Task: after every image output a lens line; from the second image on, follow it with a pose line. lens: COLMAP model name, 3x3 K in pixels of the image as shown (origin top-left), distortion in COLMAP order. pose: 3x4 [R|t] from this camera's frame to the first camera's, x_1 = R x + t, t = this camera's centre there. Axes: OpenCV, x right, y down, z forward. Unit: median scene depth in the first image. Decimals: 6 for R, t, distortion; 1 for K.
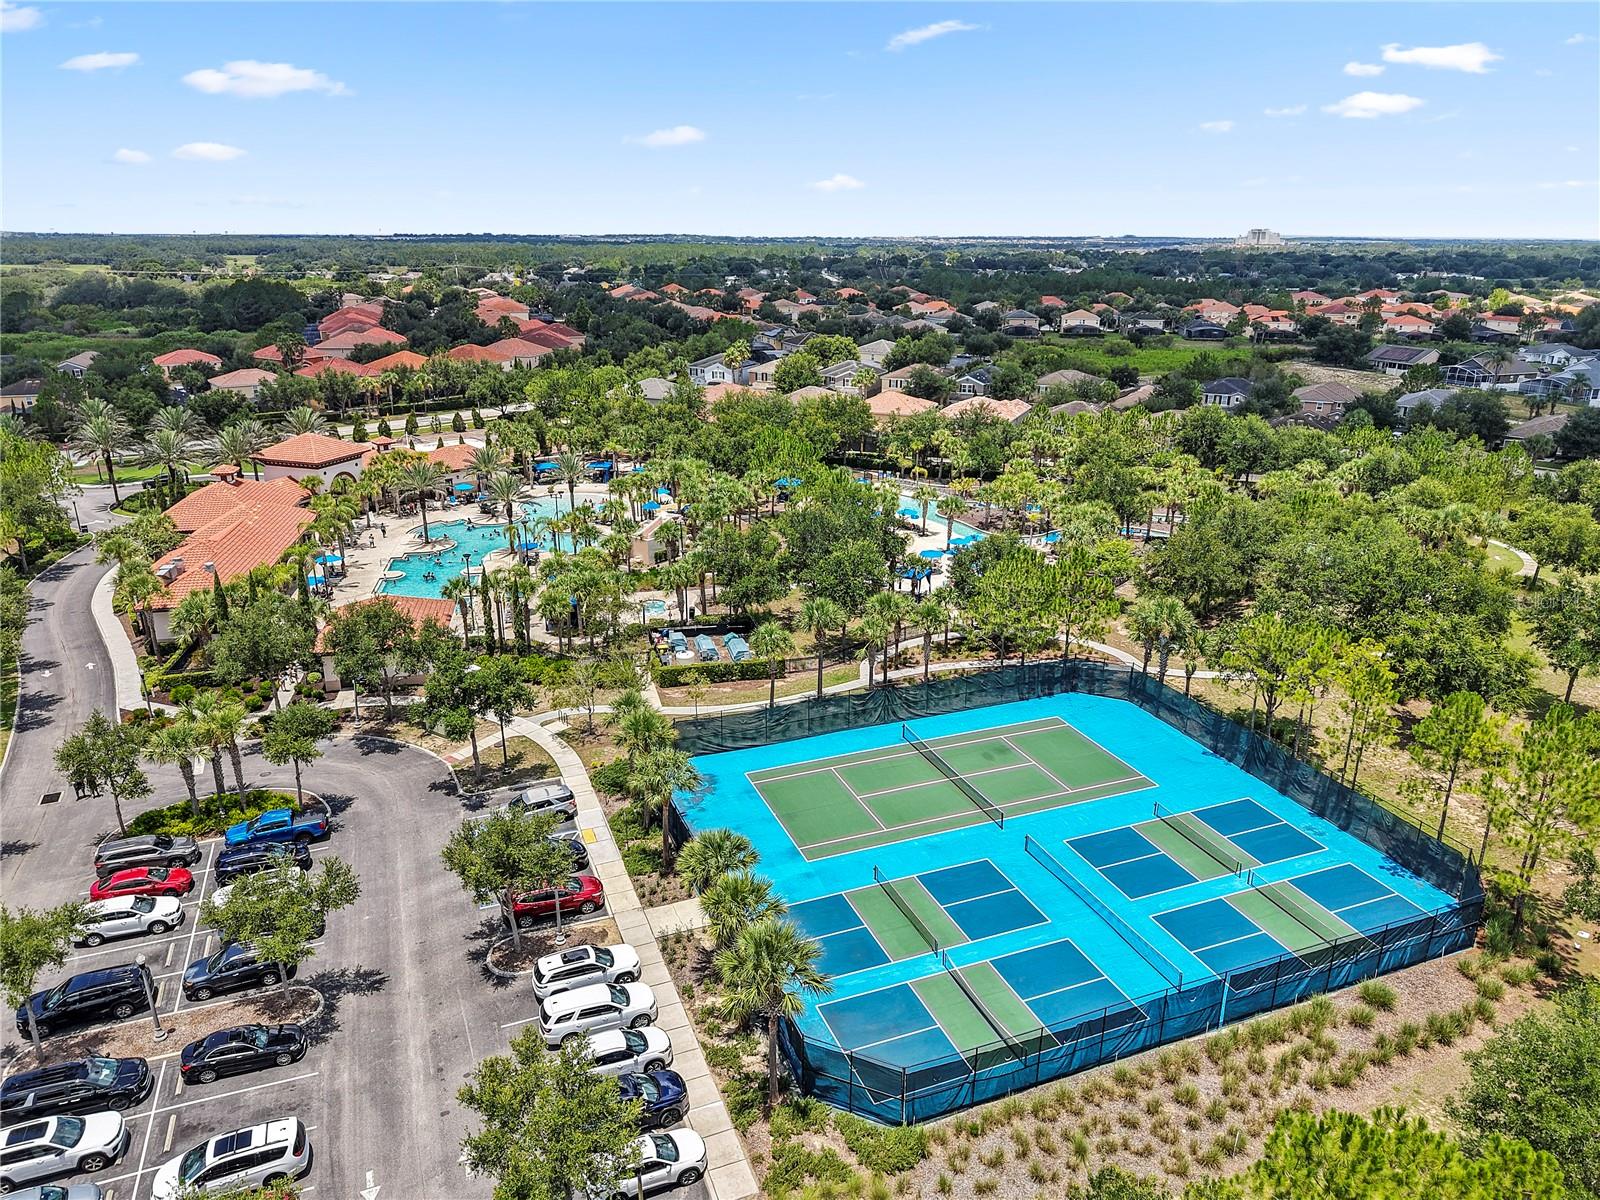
lens RADIAL K [[1068.2, 0, 797.0], [0, 1068.2, 610.3], [0, 0, 1]] dist [0.018598, -0.018938]
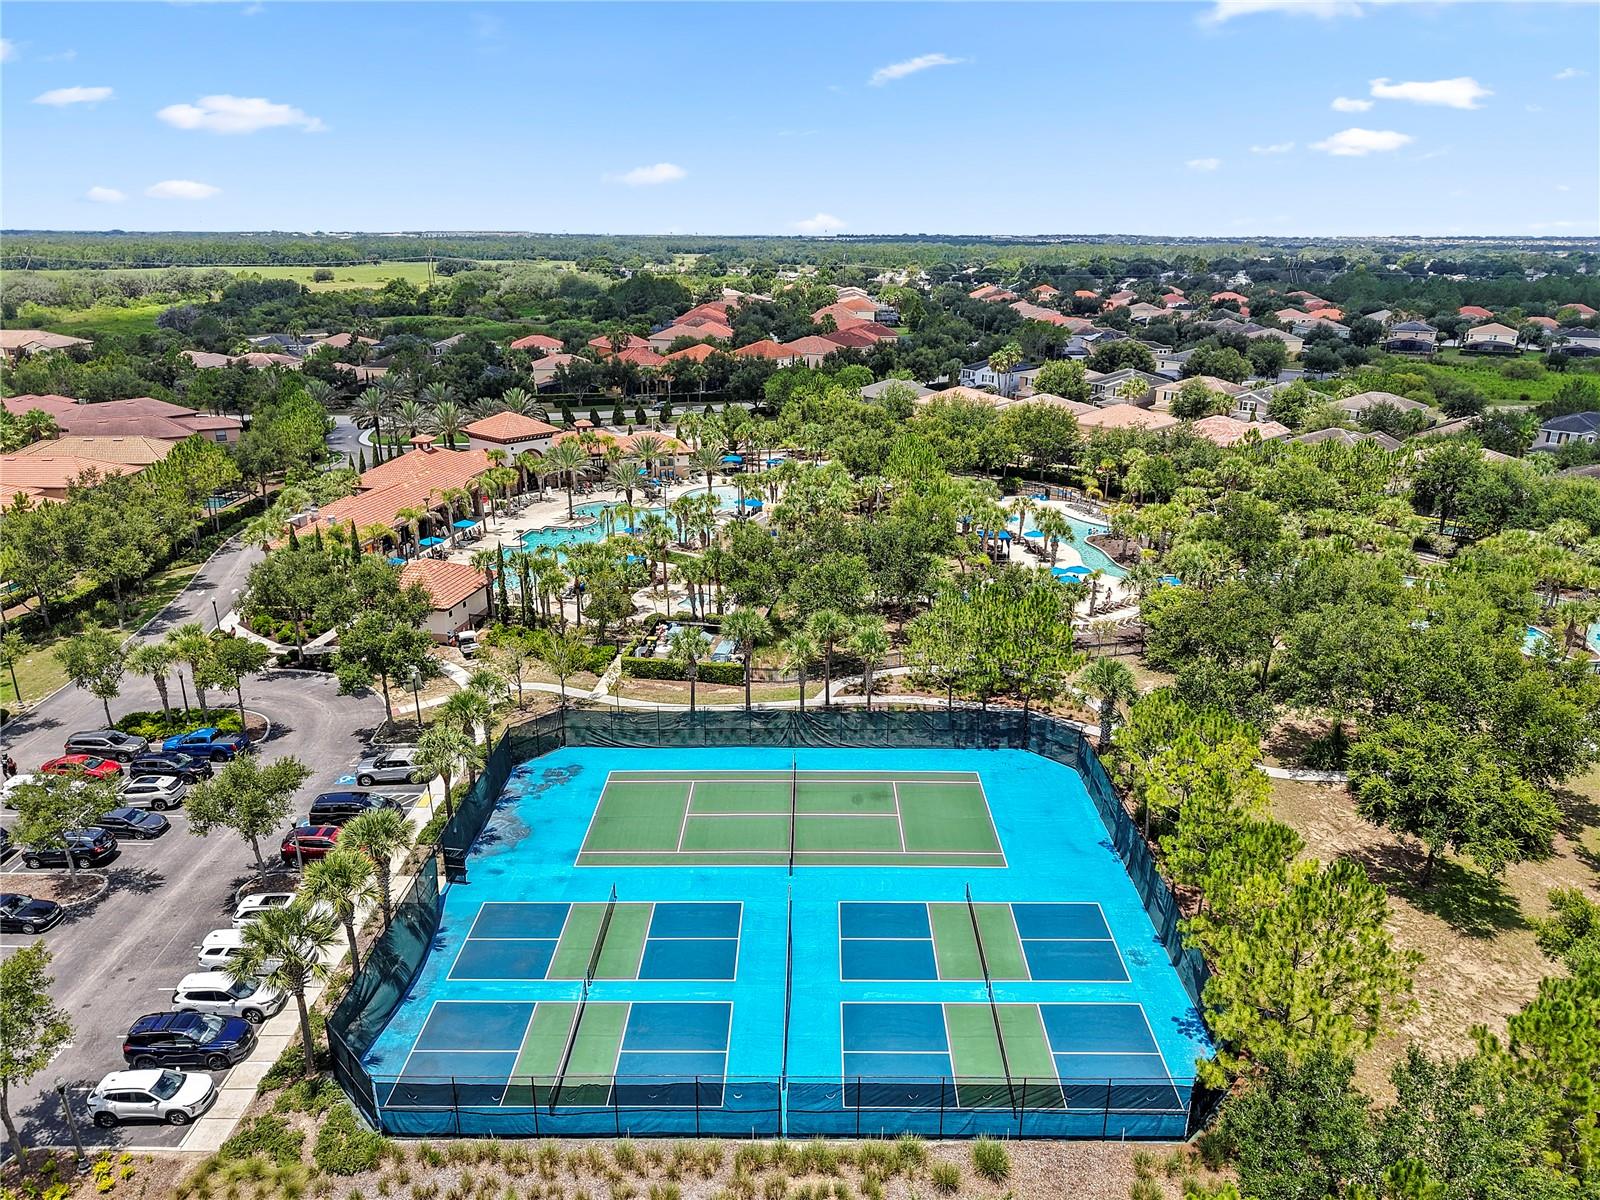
lens RADIAL K [[1068.2, 0, 803.0], [0, 1068.2, 584.9], [0, 0, 1]] dist [0.018598, -0.018938]
pose [[0.928627, 0.115868, -0.352457, 0.402285], [-0.123326, 0.992365, 0.001305, -0.039764], [0.349917, 0.042256, 0.935827, 0.097435]]
